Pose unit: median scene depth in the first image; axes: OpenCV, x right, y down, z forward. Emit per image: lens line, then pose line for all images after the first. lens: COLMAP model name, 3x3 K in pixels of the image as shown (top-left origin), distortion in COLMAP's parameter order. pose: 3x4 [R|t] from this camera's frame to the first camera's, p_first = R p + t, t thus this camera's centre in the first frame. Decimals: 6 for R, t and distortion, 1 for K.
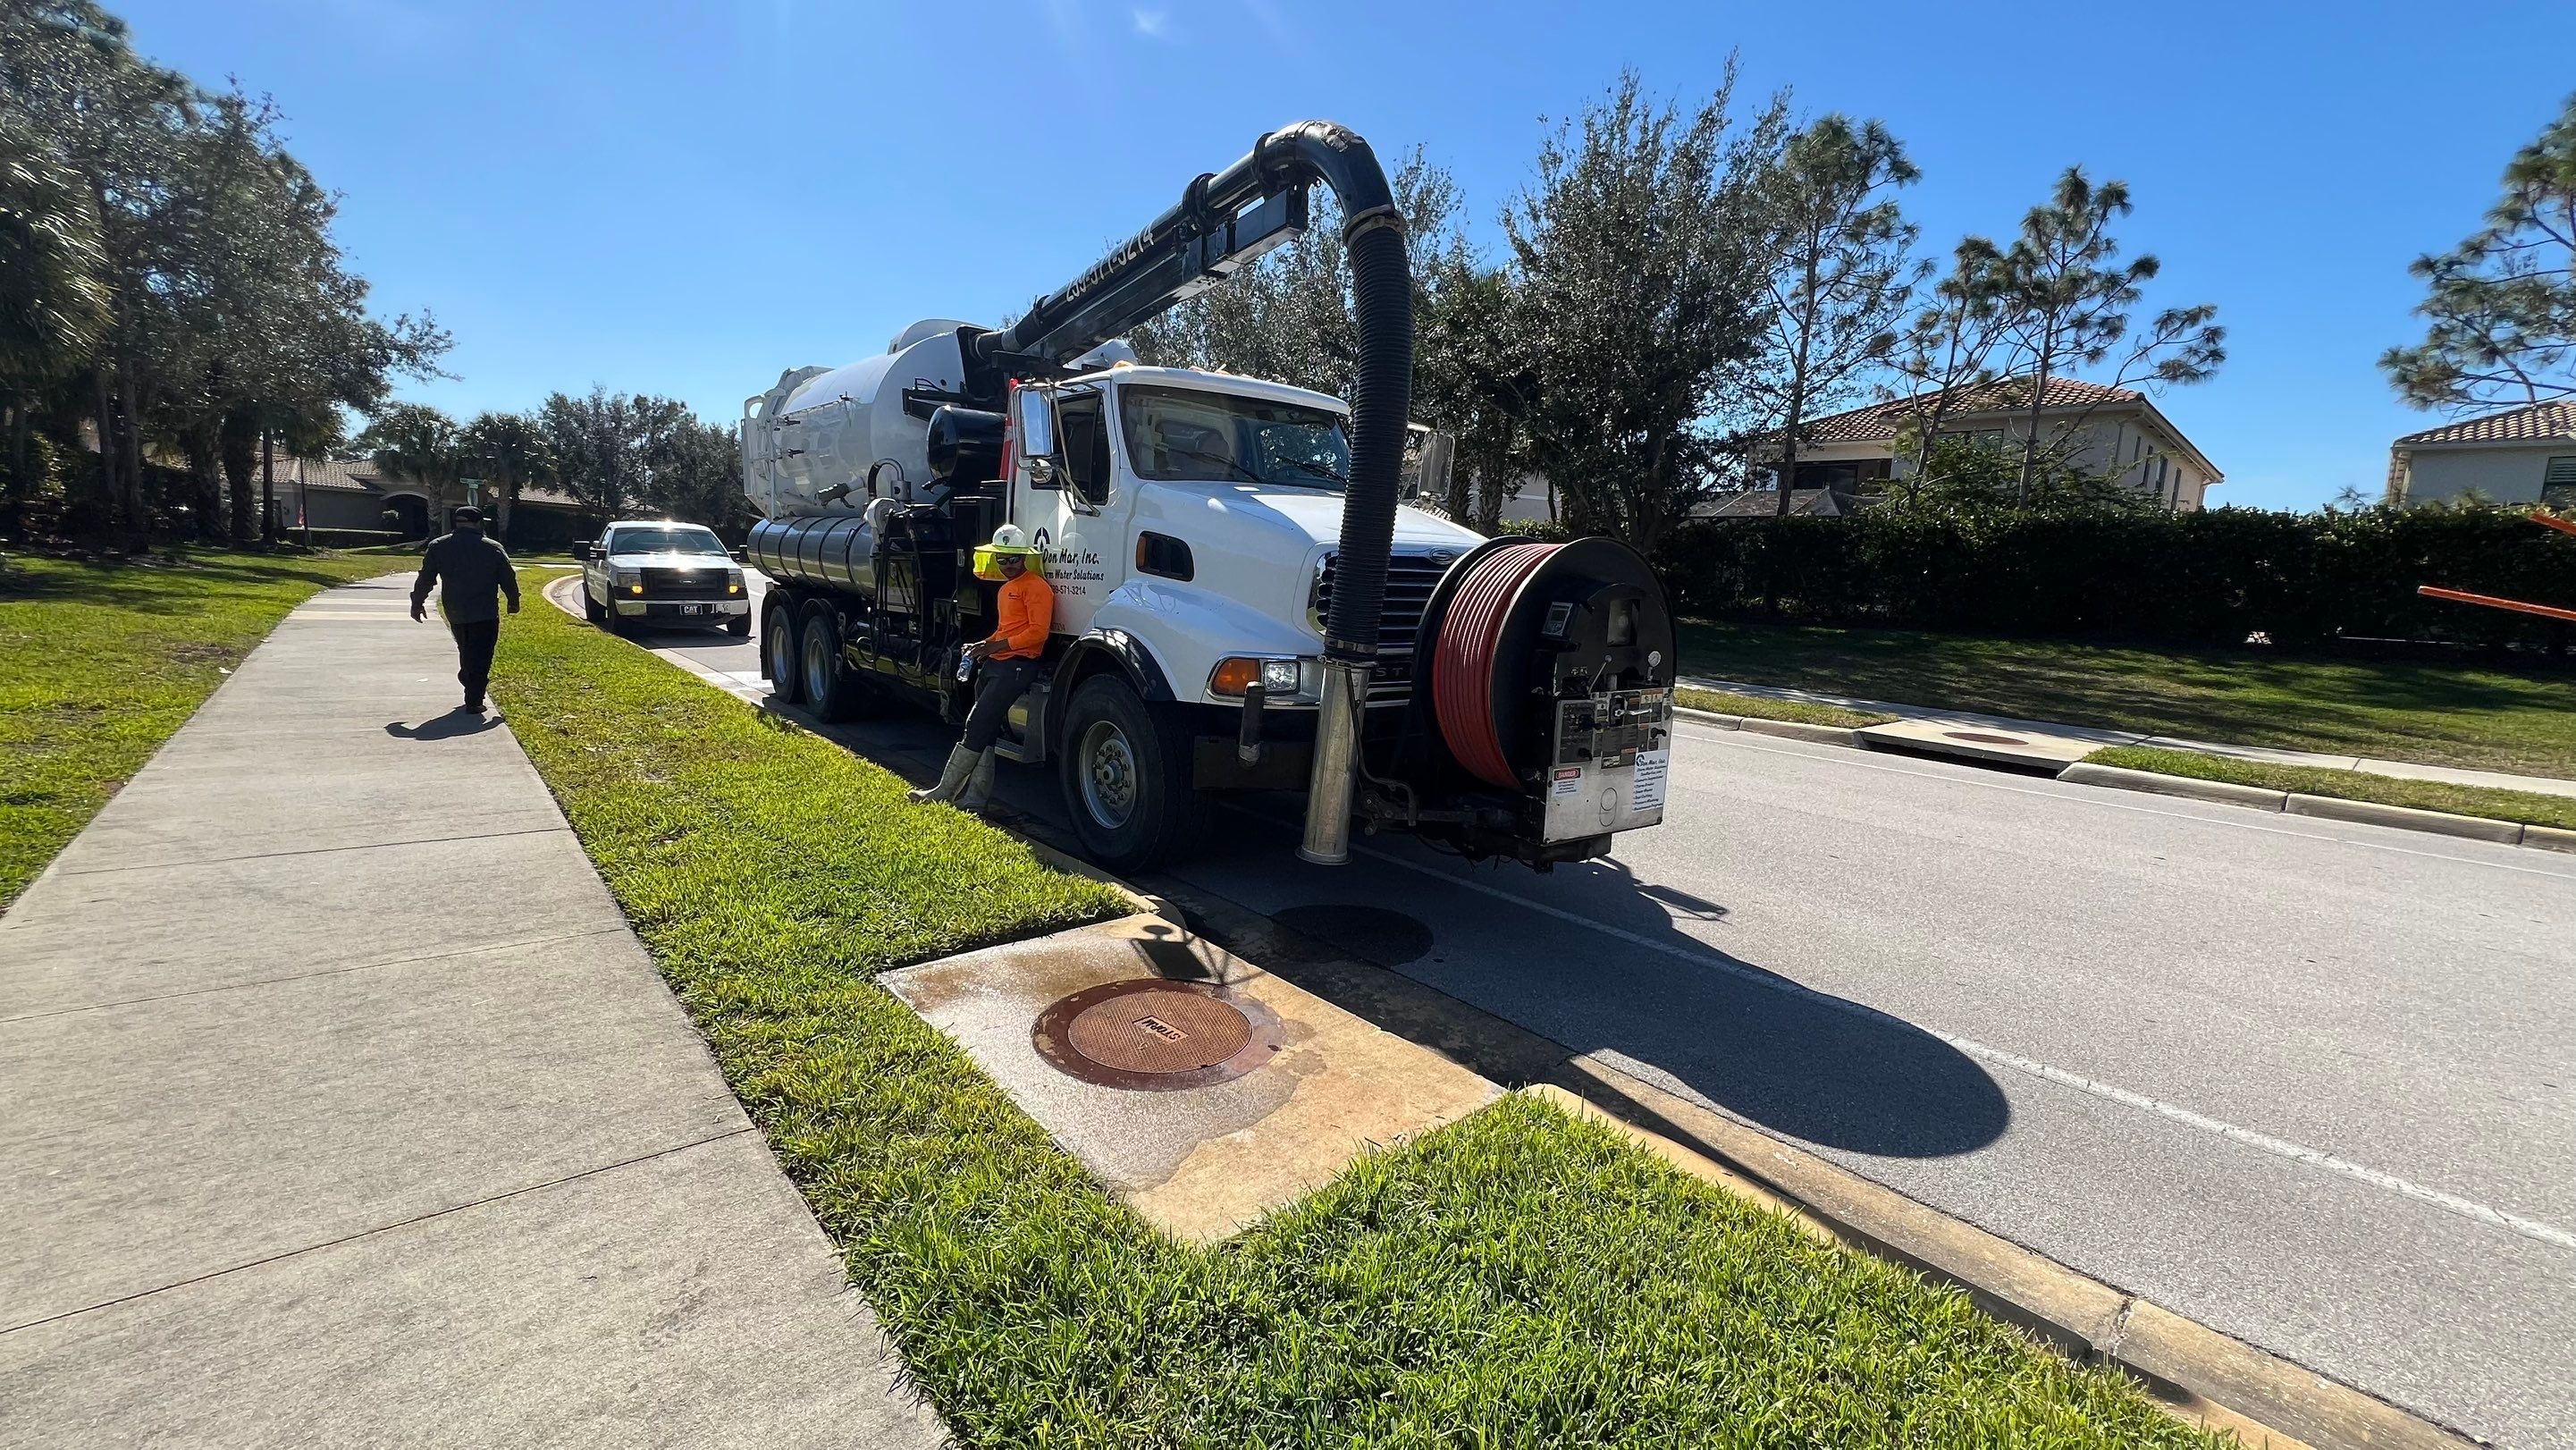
lens RADIAL K [[1028.5, 0, 1263.5], [0, 1028.5, 729.5], [0, 0, 1]] dist [0.000410, -0.000992]
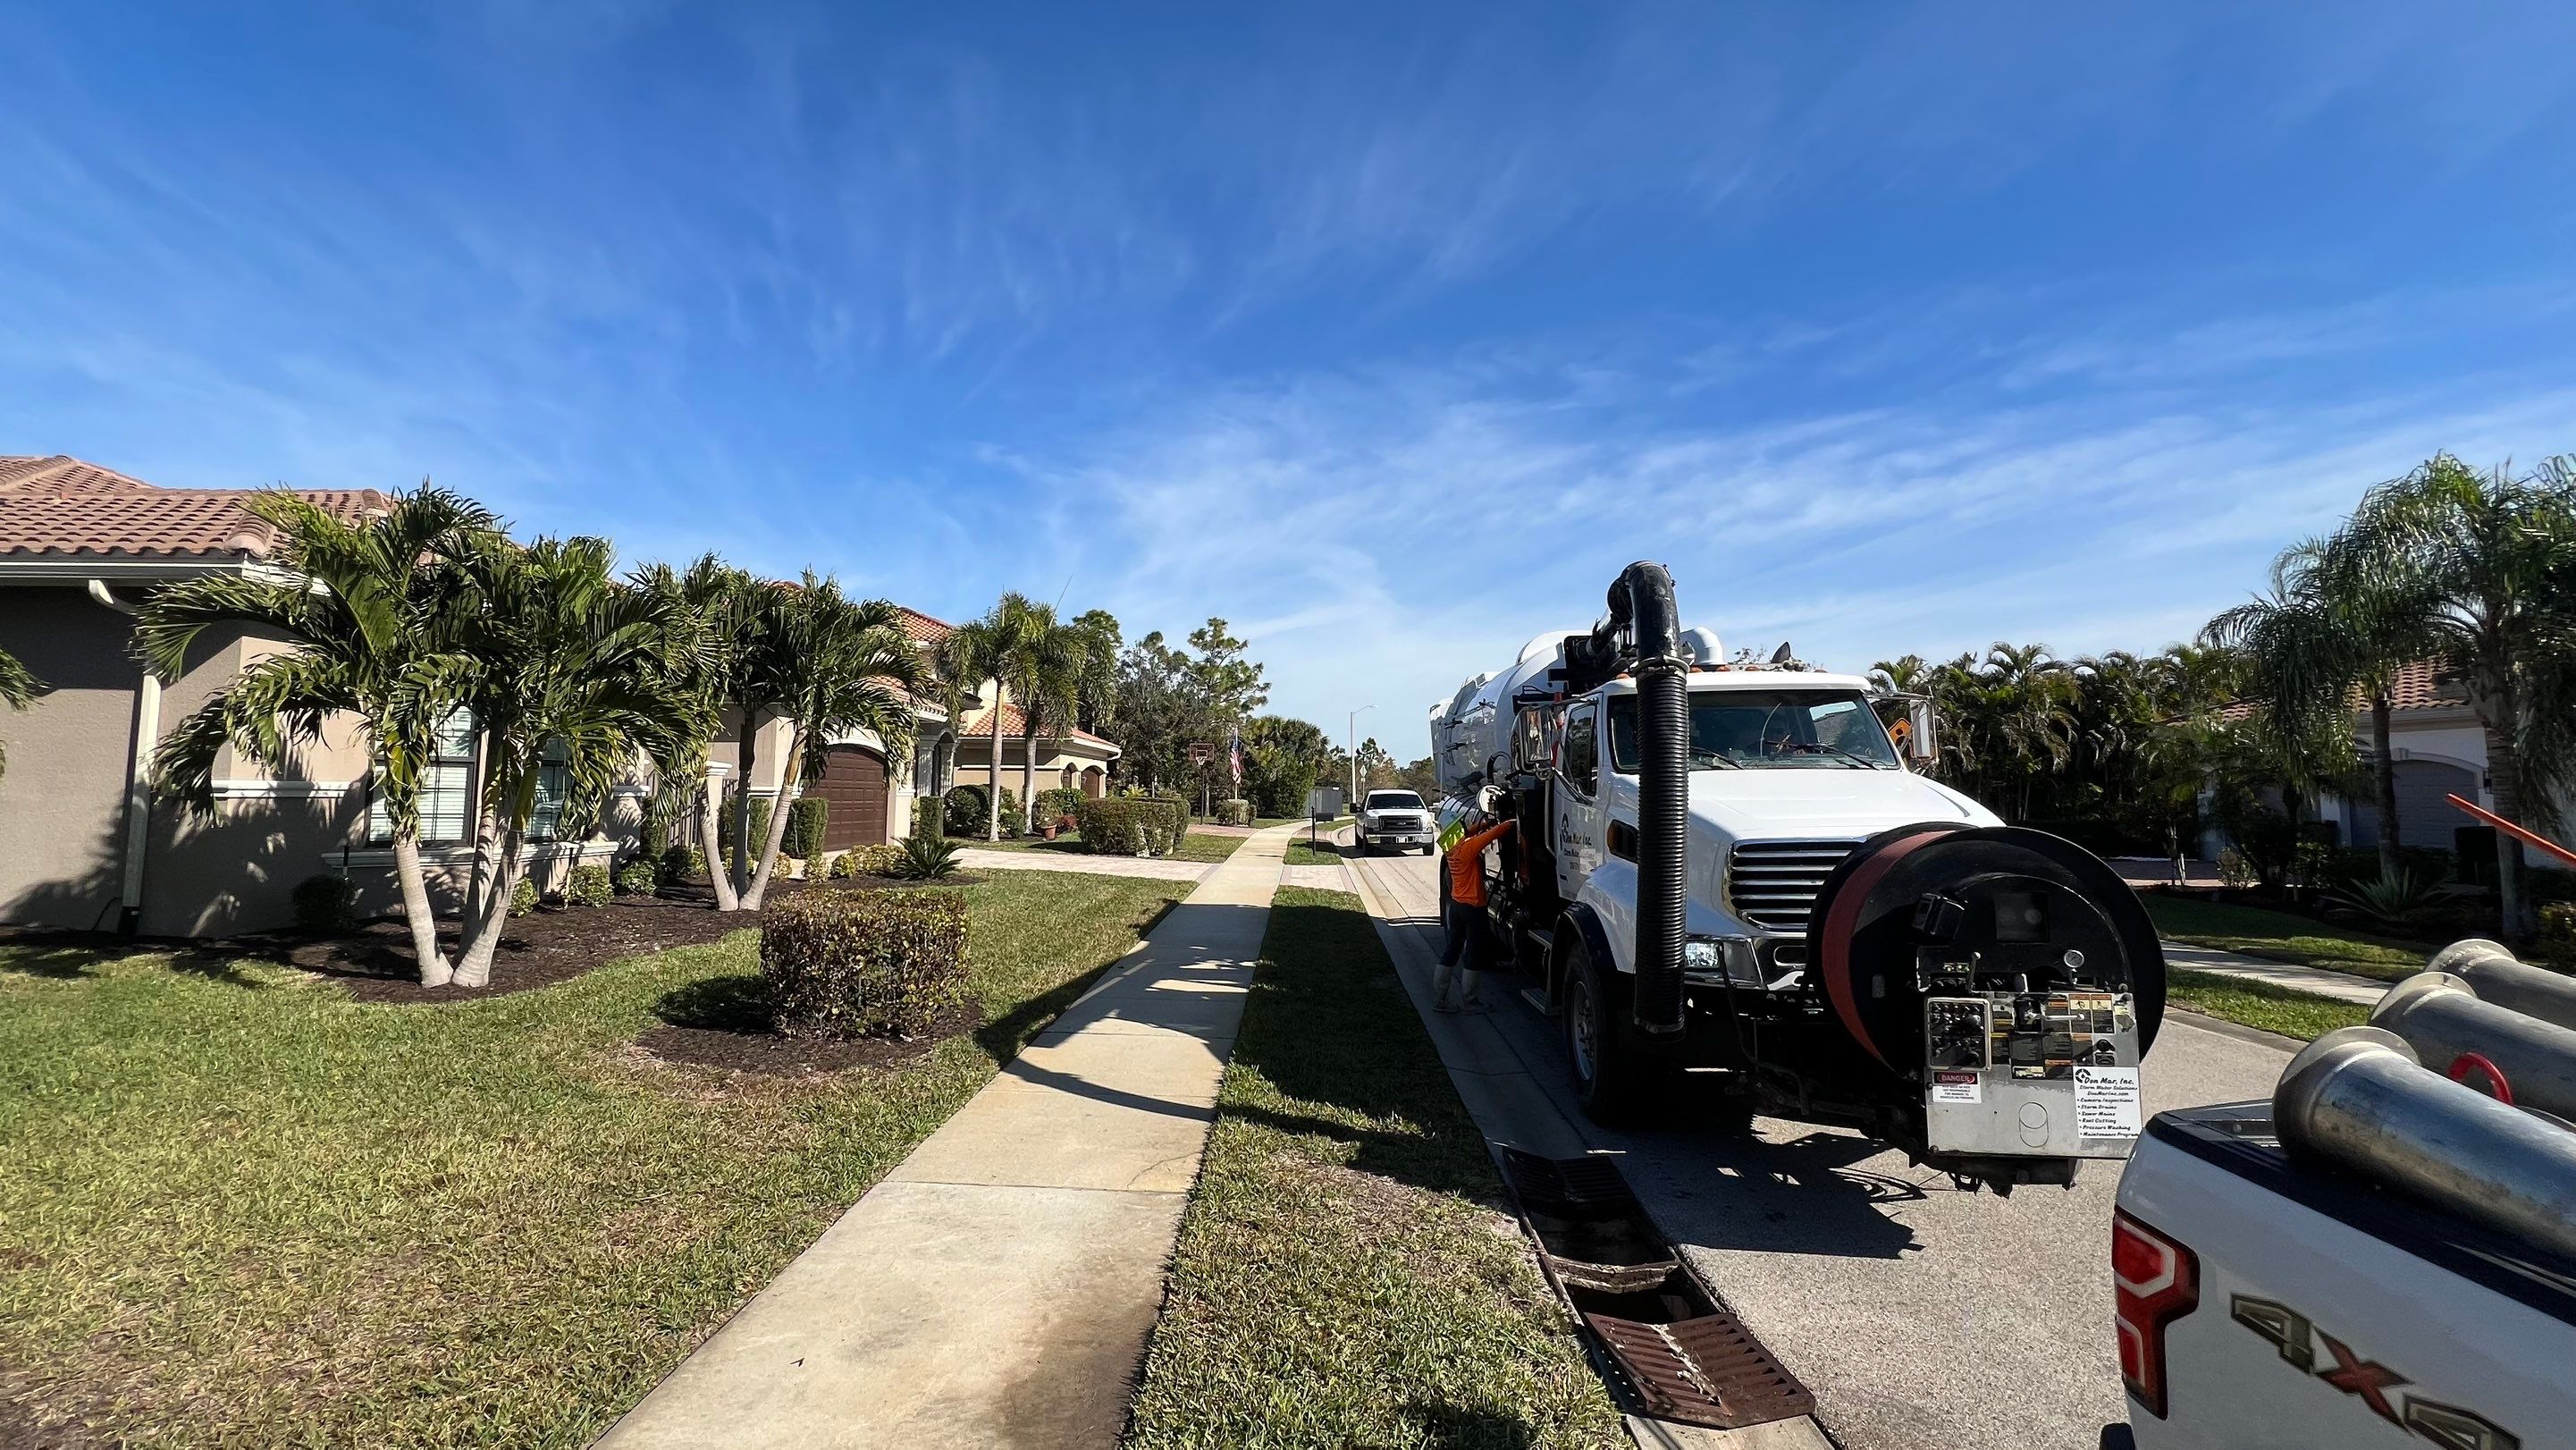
lens RADIAL K [[1028.5, 0, 1282.5], [0, 1028.5, 714.1], [0, 0, 1]] dist [0.000410, -0.000992]
pose [[0.756351, -0.087075, -0.648345, 0.435271], [-0.075860, 0.972740, -0.219139, -0.025971], [0.649753, 0.214929, 0.729127, -0.153916]]
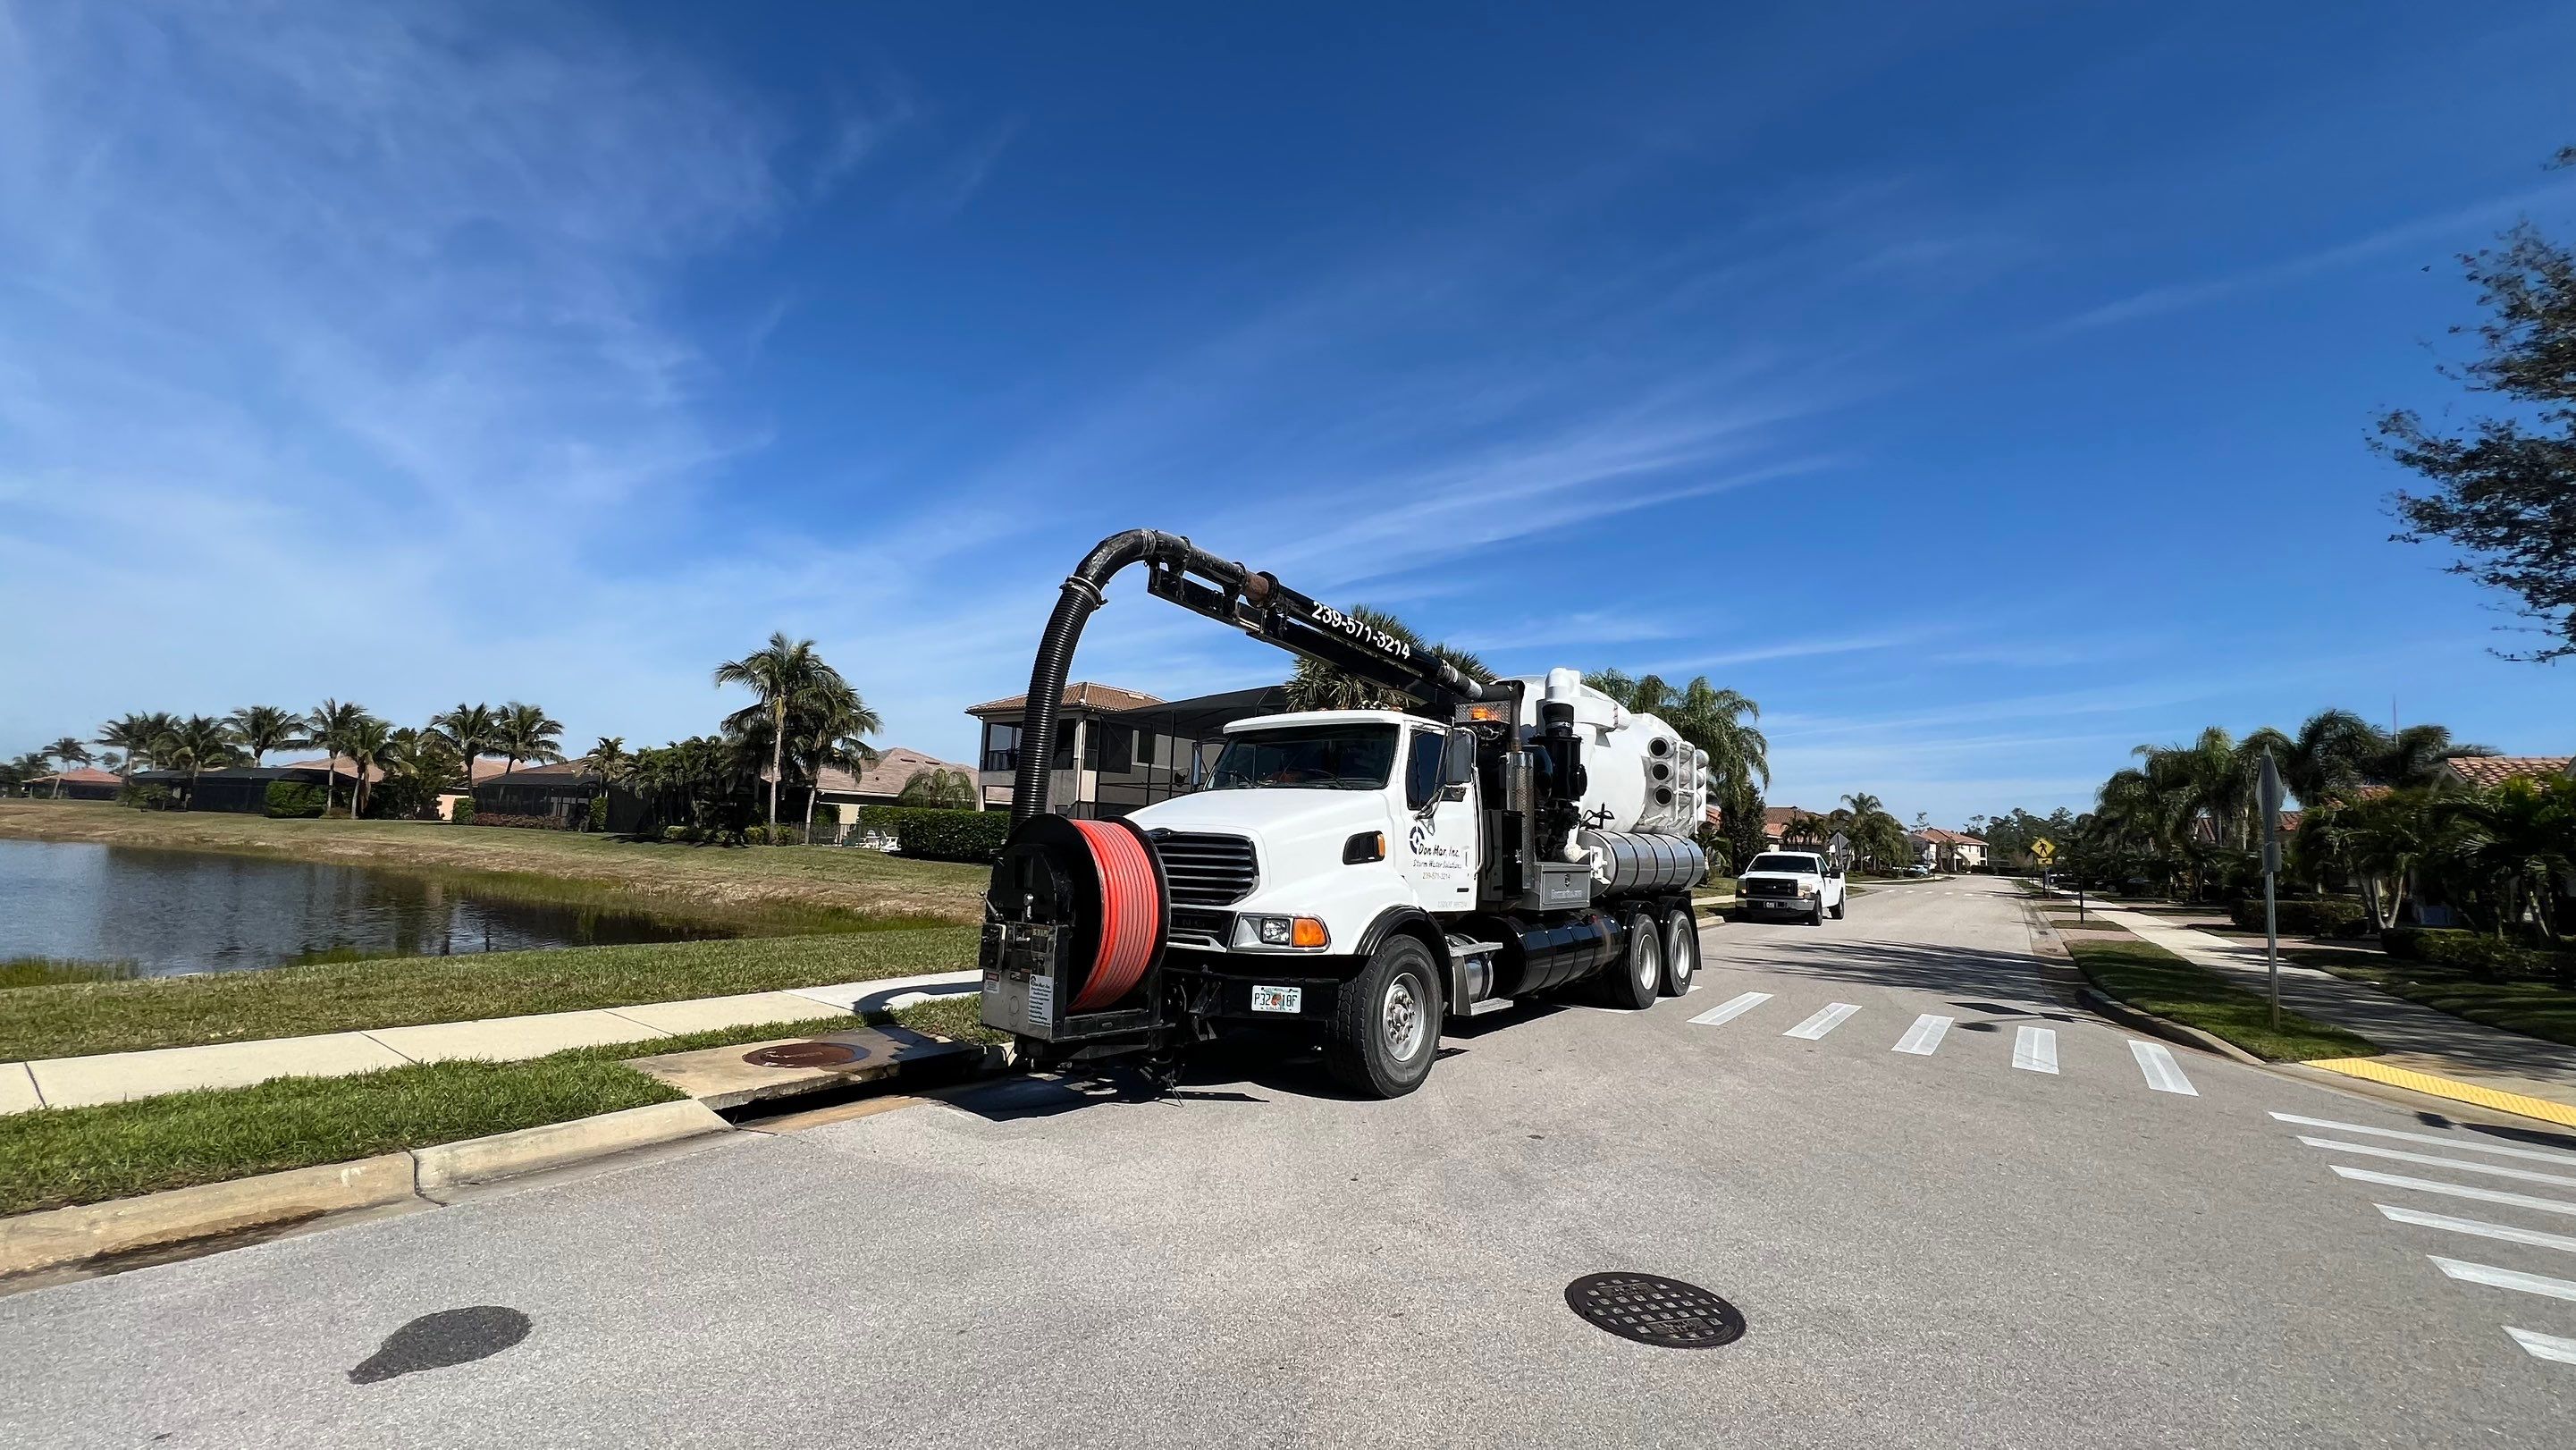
lens RADIAL K [[1028.5, 0, 1284.0], [0, 1028.5, 734.7], [0, 0, 1]] dist [0.000410, -0.000992]
pose [[0.250376, -0.131968, -0.959112, 1.688128], [-0.180797, 0.966865, -0.180232, -0.090833], [0.951117, 0.218531, 0.218220, 0.926171]]
